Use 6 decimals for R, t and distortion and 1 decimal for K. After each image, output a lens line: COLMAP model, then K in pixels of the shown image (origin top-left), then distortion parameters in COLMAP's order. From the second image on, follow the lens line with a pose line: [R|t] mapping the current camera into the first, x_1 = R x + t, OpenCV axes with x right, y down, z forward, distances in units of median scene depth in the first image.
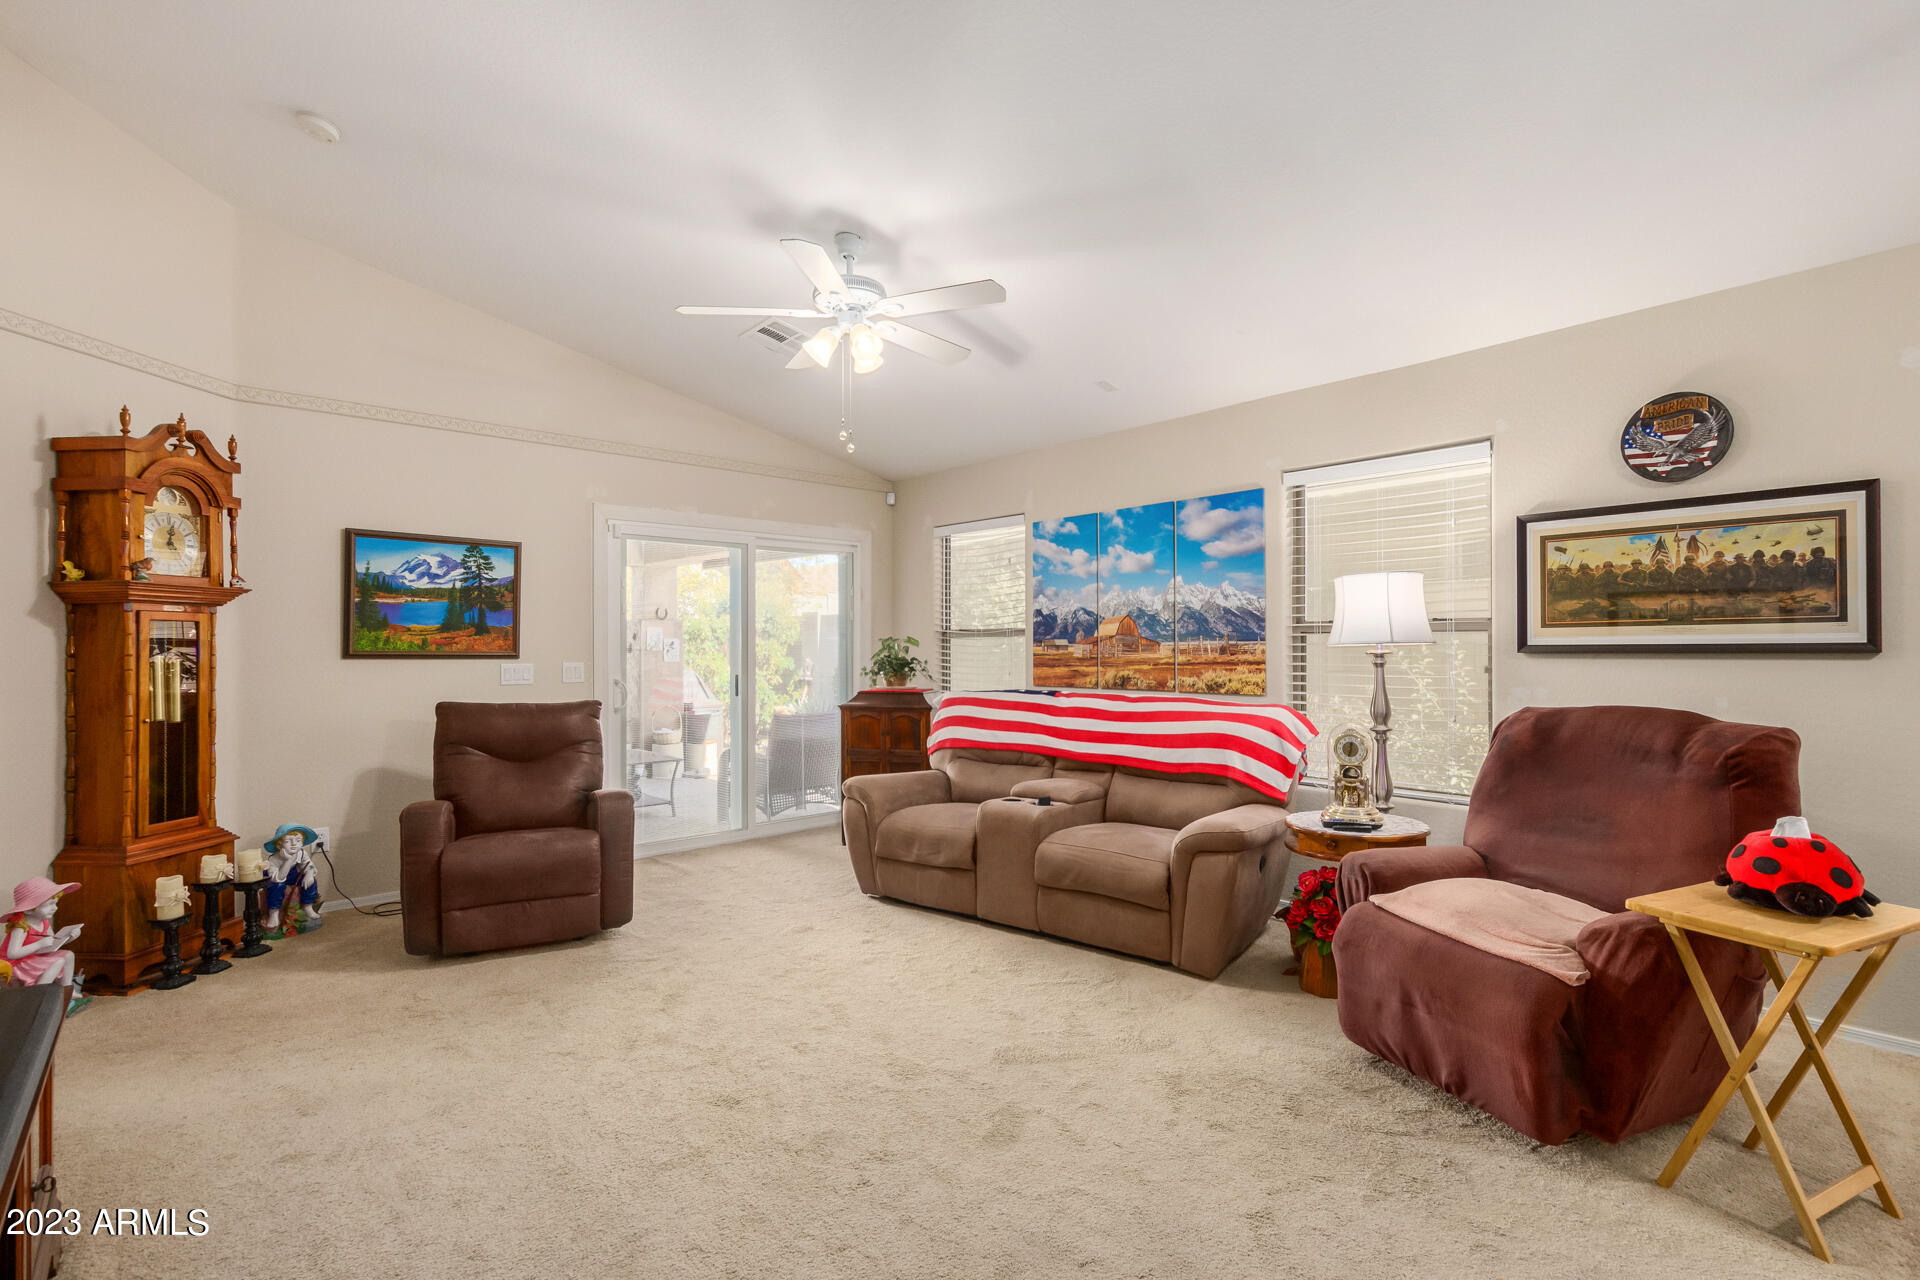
lens RADIAL K [[880.4, 0, 961.9], [0, 880.4, 646.5], [0, 0, 1]] dist [0.000578, -0.000772]
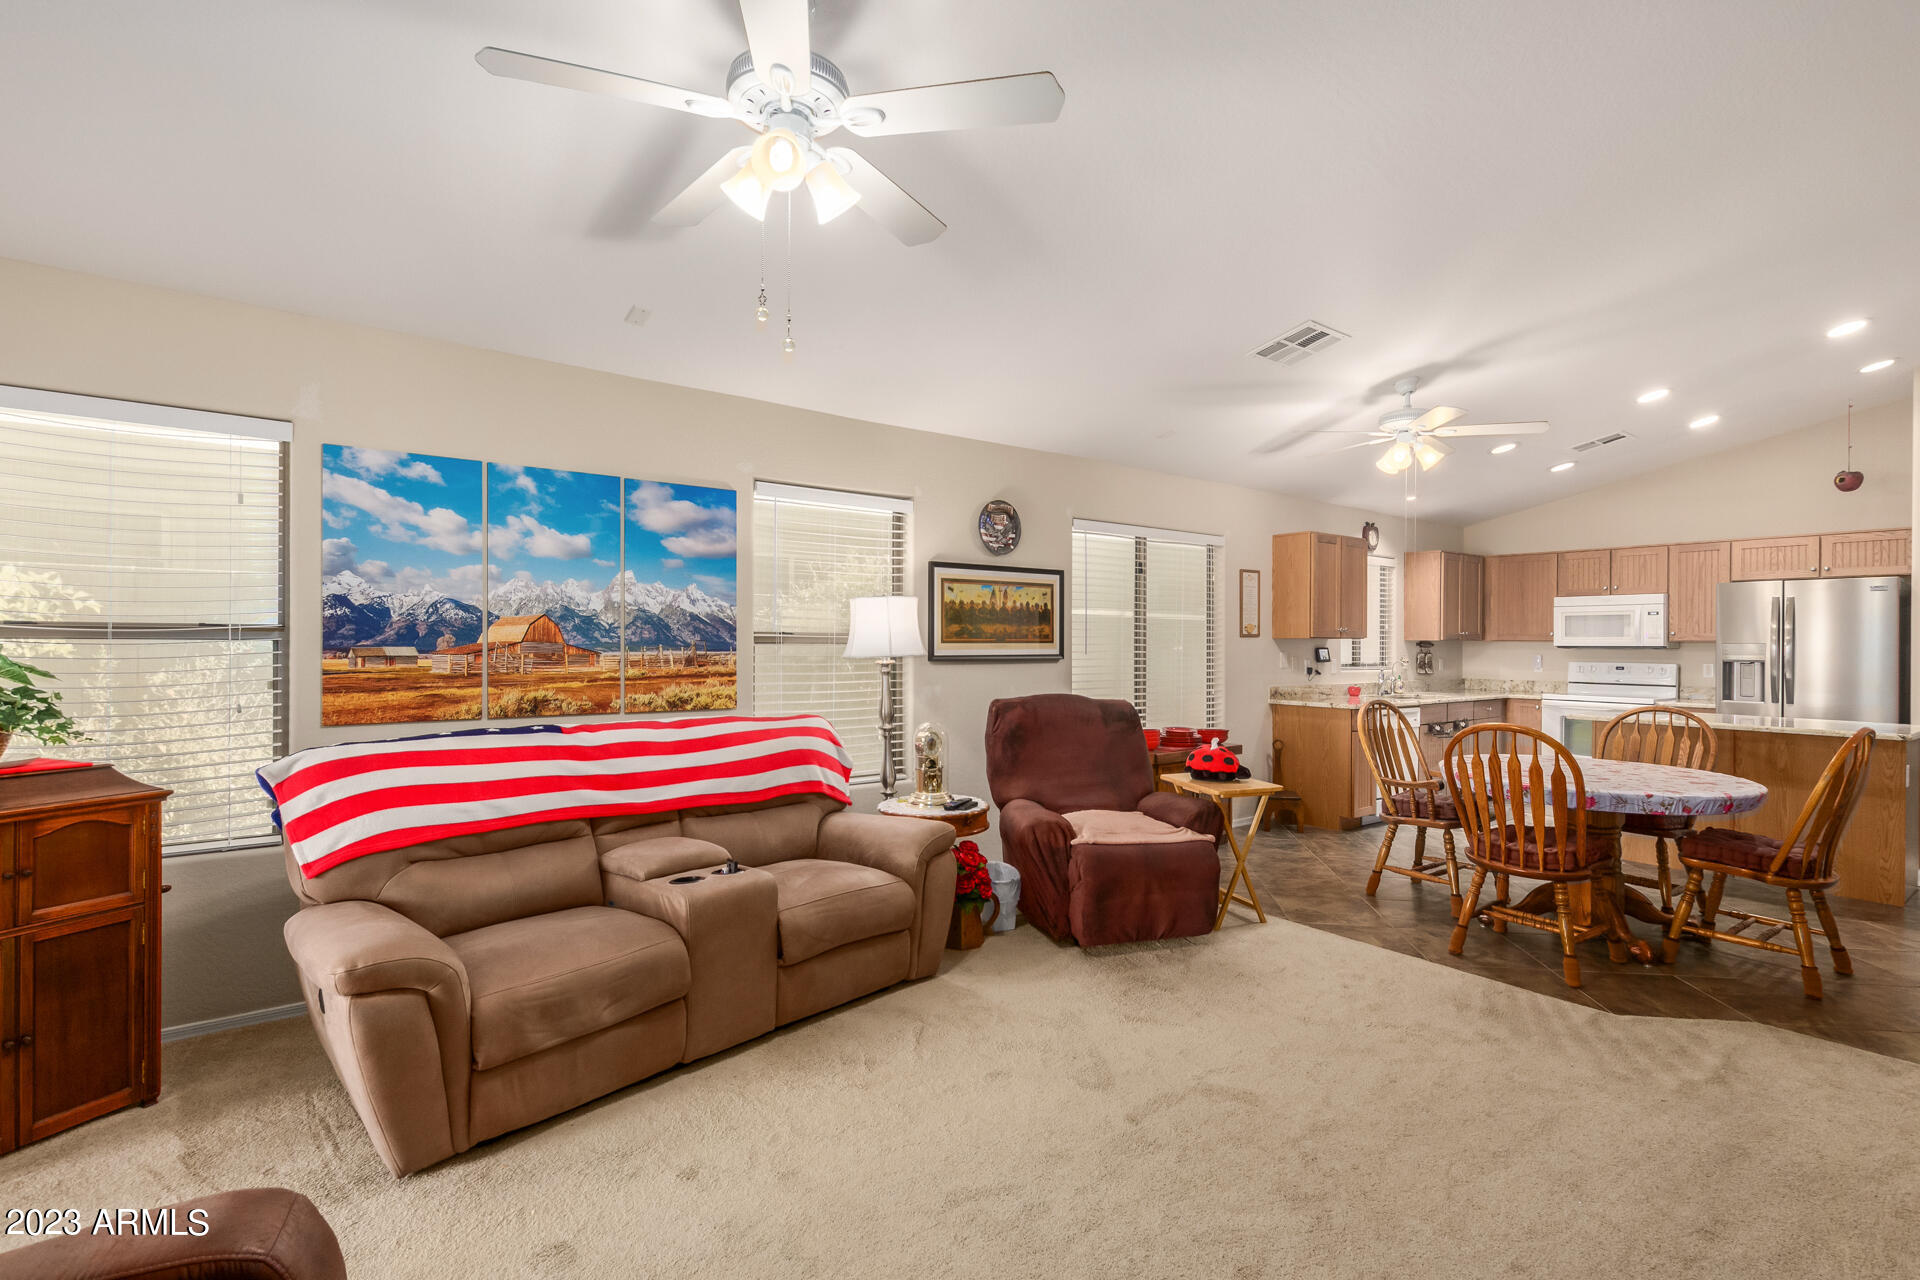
lens RADIAL K [[894.5, 0, 966.9], [0, 894.5, 642.6], [0, 0, 1]] dist [0.013936, -0.000268]
pose [[0.069715, 0.002659, 0.997563, -0.577453], [-0.007393, 0.999970, -0.002148, -0.014687], [-0.997540, -0.007226, 0.069732, 0.648721]]
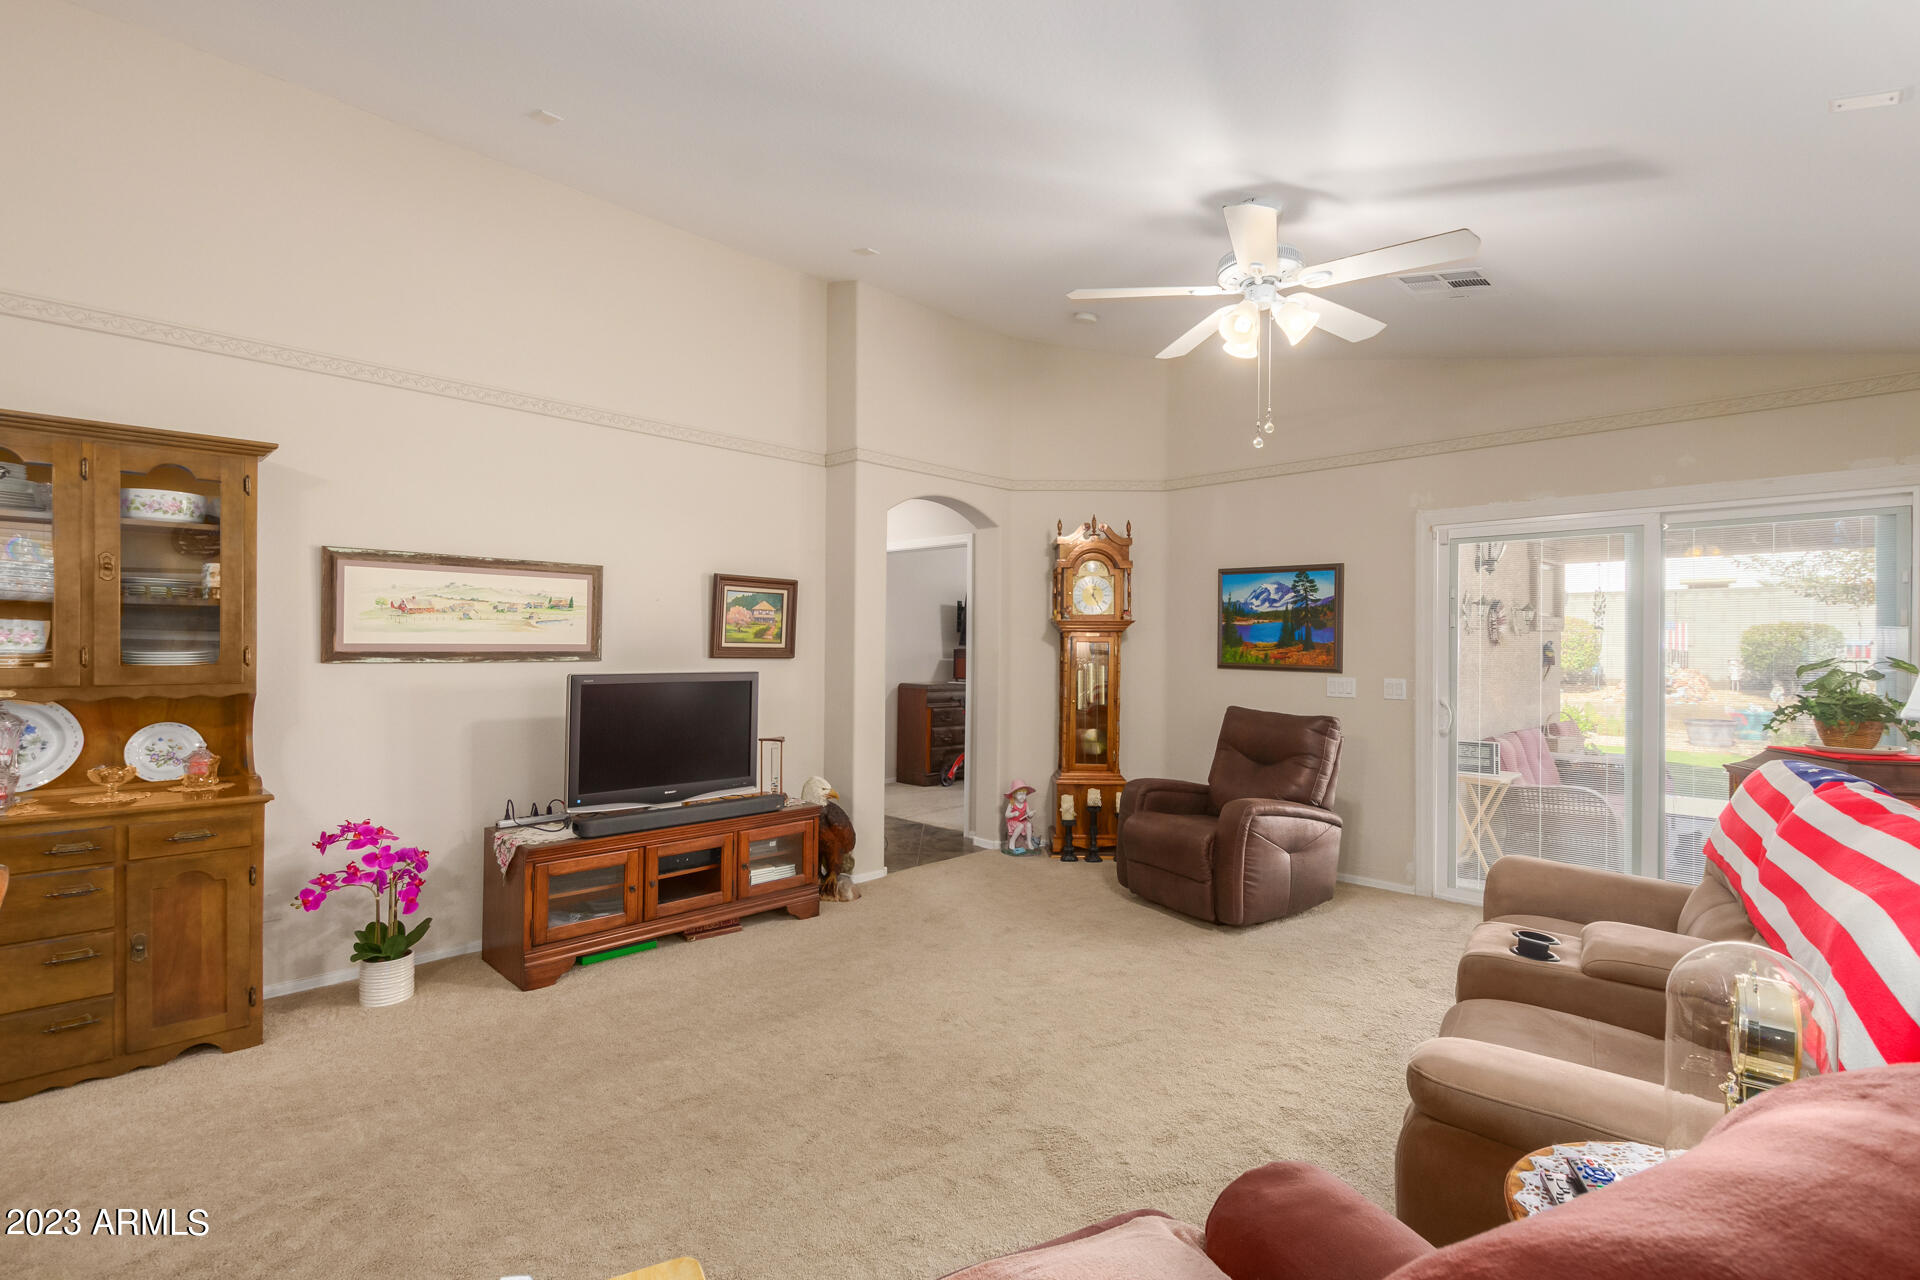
lens RADIAL K [[883.3, 0, 968.6], [0, 883.3, 643.0], [0, 0, 1]] dist [0.017224, -0.007962]
pose [[0.066692, 0.000023, -0.997774, 0.566718], [-0.006795, 0.999977, -0.000431, -0.019902], [0.997750, 0.006809, 0.066691, 0.510676]]
